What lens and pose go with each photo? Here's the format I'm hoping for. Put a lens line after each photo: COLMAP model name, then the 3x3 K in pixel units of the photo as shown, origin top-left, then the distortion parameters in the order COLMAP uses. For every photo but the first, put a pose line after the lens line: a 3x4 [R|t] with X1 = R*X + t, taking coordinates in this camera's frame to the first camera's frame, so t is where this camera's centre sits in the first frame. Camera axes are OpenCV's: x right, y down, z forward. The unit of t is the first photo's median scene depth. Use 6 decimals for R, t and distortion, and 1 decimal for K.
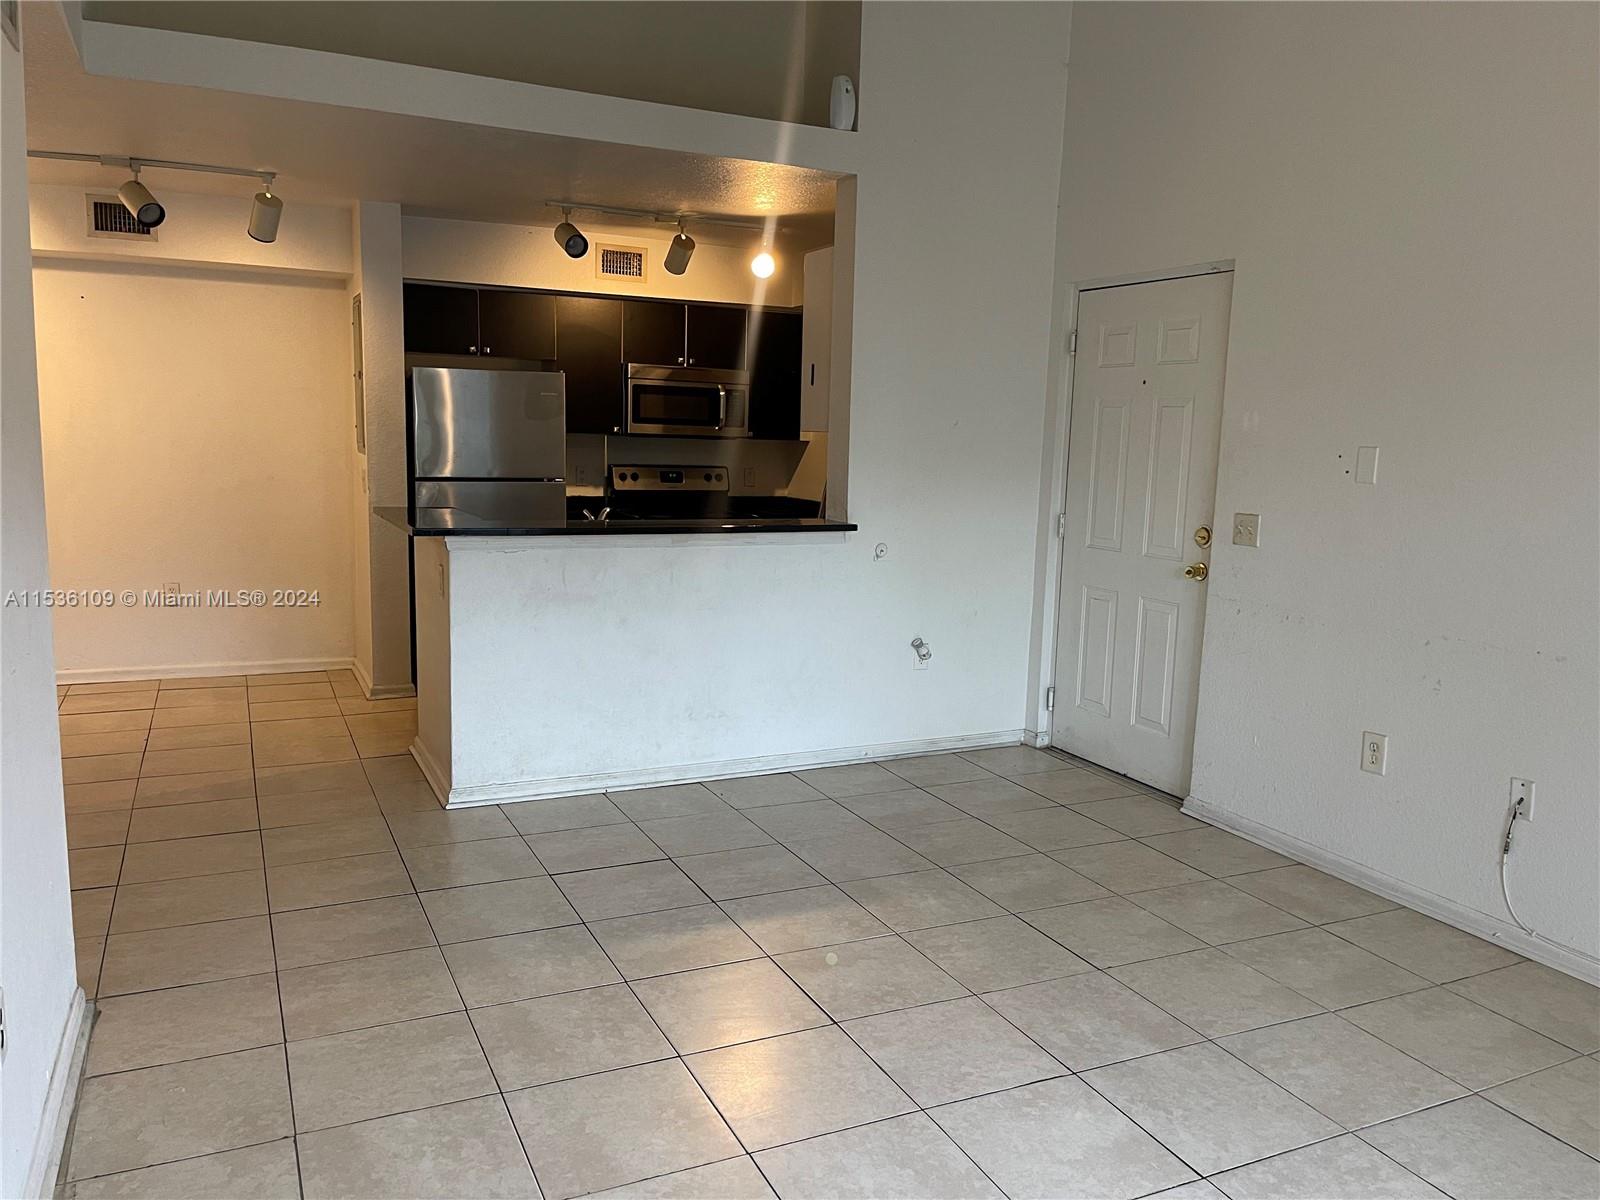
lens RADIAL K [[1211.0, 0, 801.8], [0, 1211.0, 590.7], [0, 0, 1]] dist [0.081583, -0.109724]
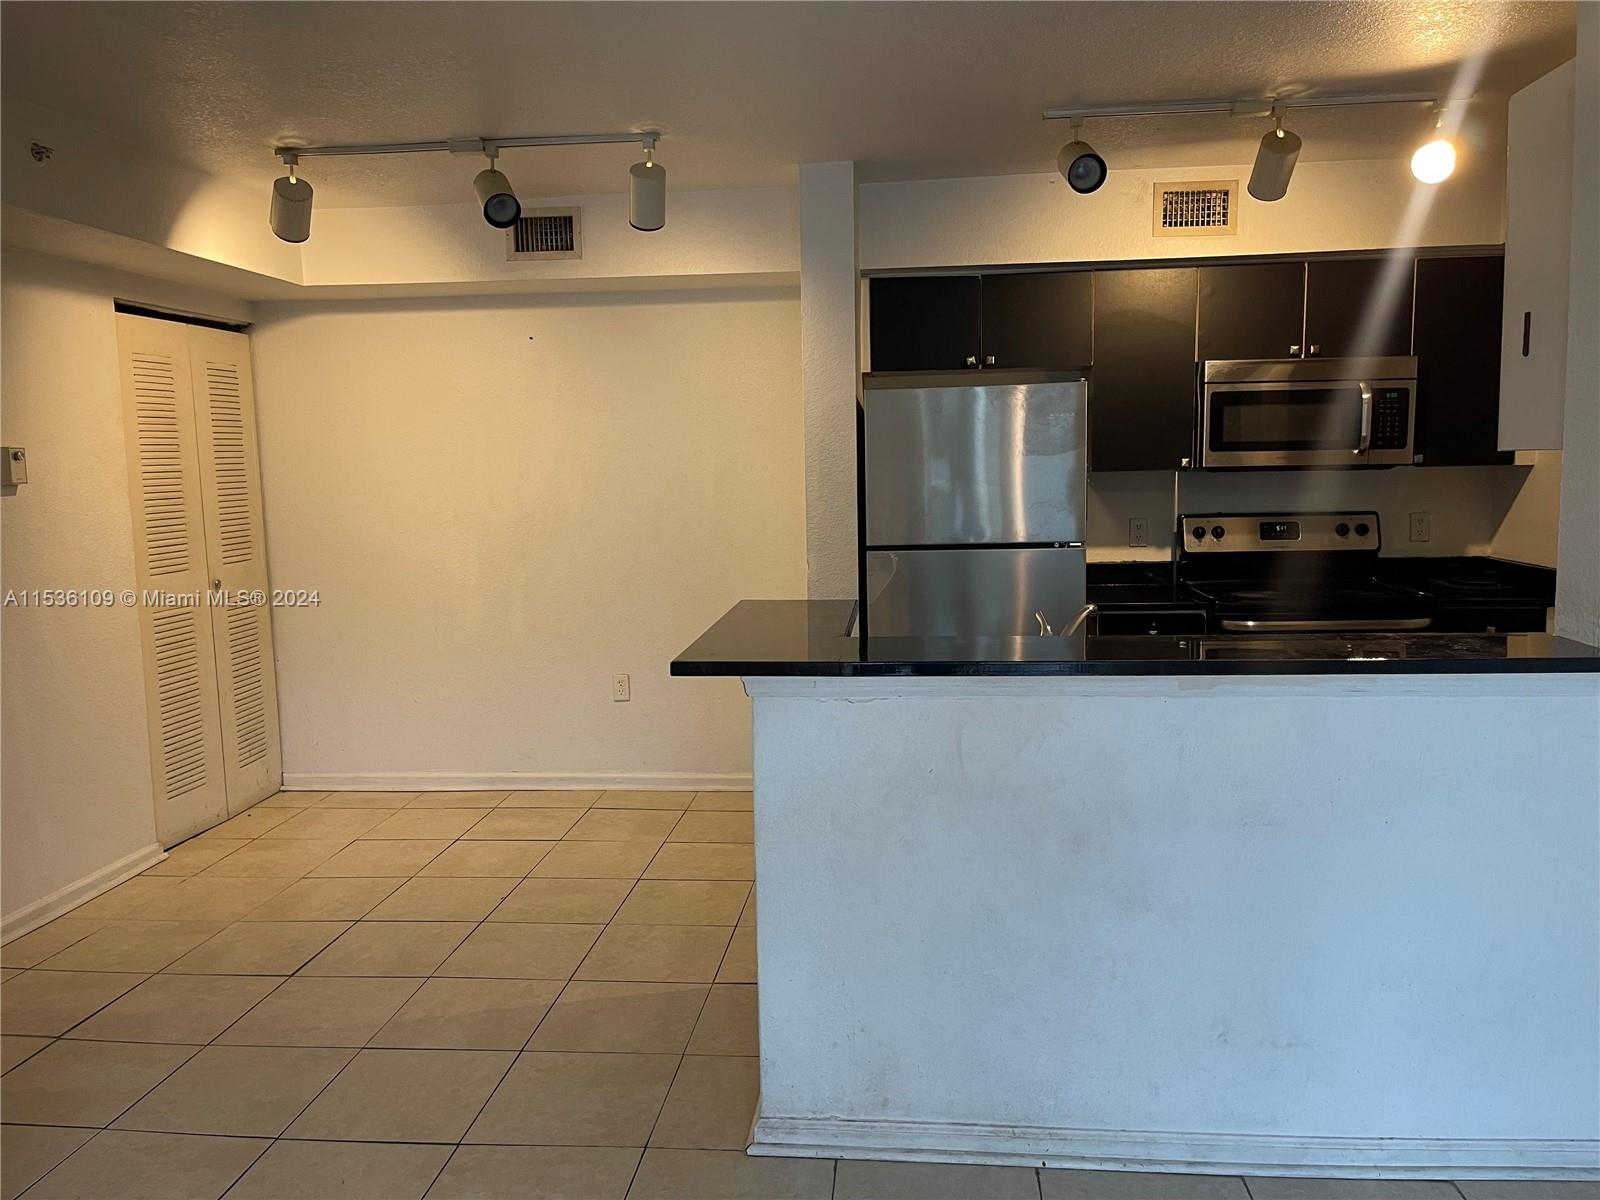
lens RADIAL K [[1211.0, 0, 801.8], [0, 1211.0, 590.7], [0, 0, 1]] dist [0.081583, -0.109724]
pose [[0.856649, 0.010295, -0.515798, 0.013190], [-0.024981, 0.999456, -0.021540, -0.048282], [0.515295, 0.031337, 0.856440, 0.362821]]
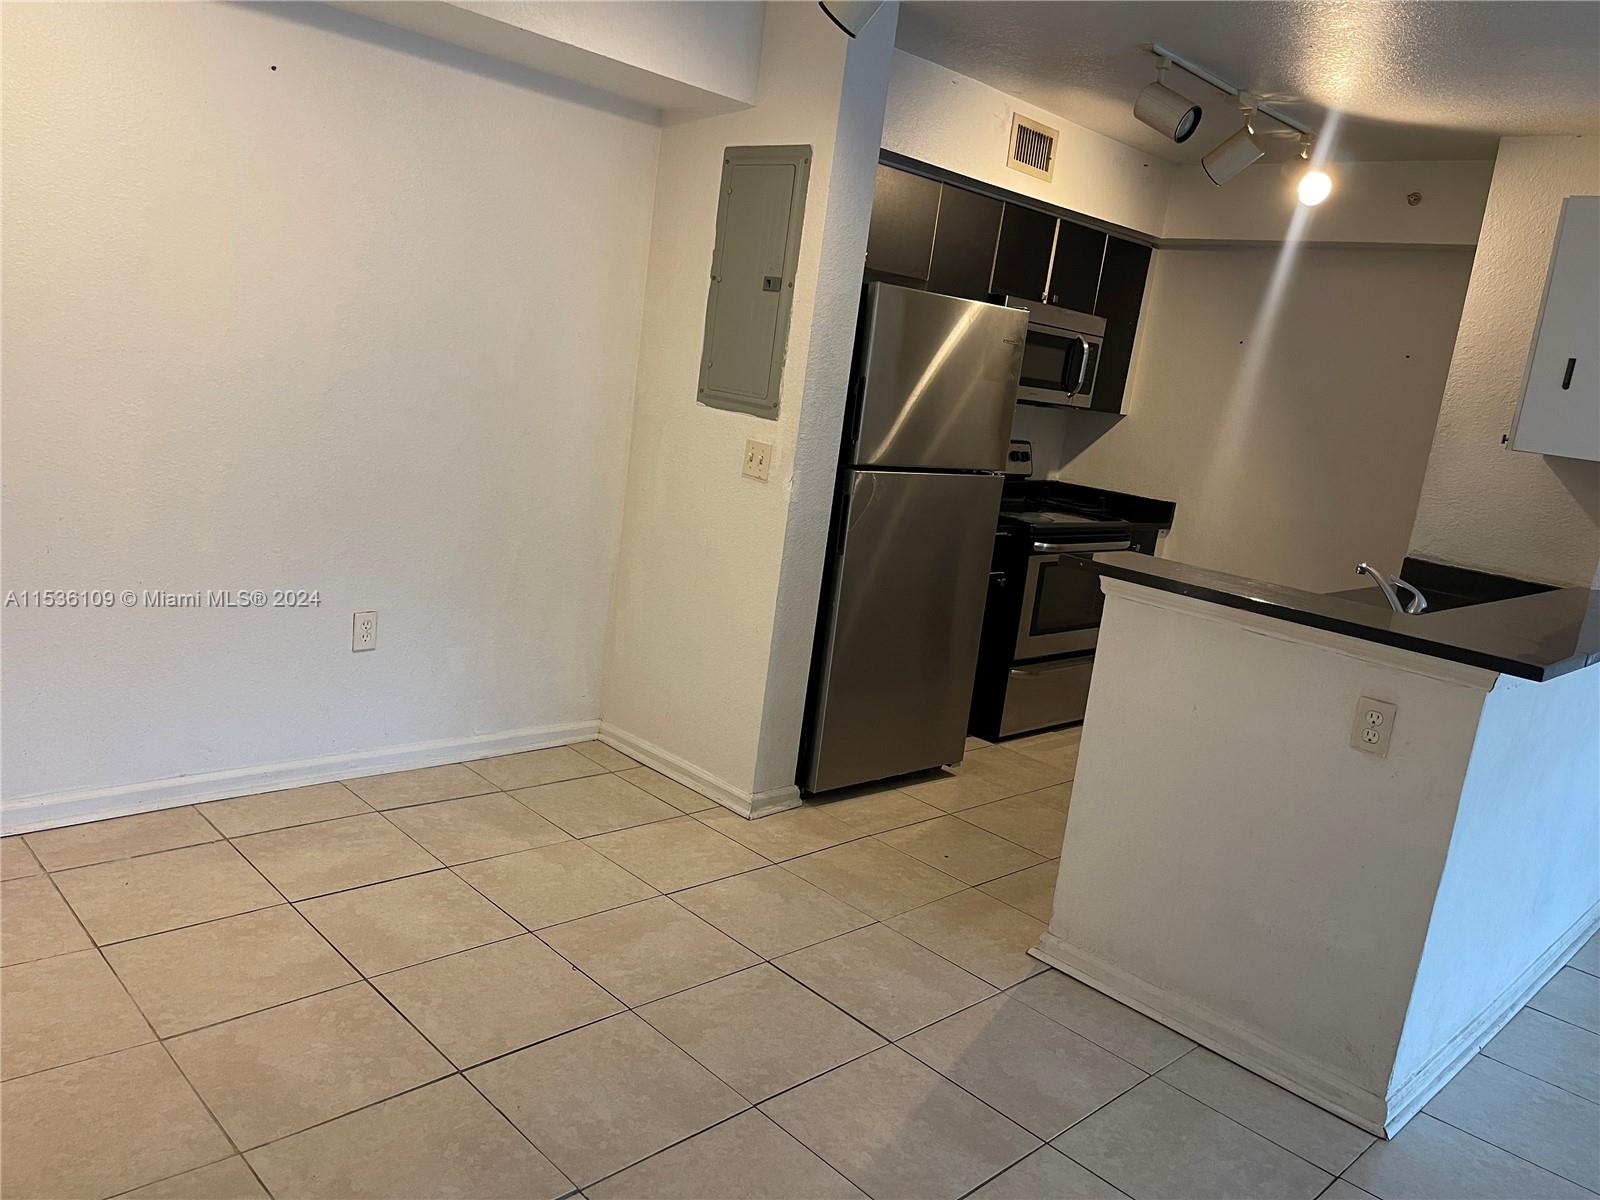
lens RADIAL K [[1193.8, 0, 826.6], [0, 1193.8, 611.4], [0, 0, 1]] dist [0.009470, 0.004543]
pose [[0.938913, 0.021097, 0.343507, -0.504883], [-0.054622, 0.994603, 0.088214, -0.067581], [-0.339792, -0.101588, 0.934998, 0.414365]]
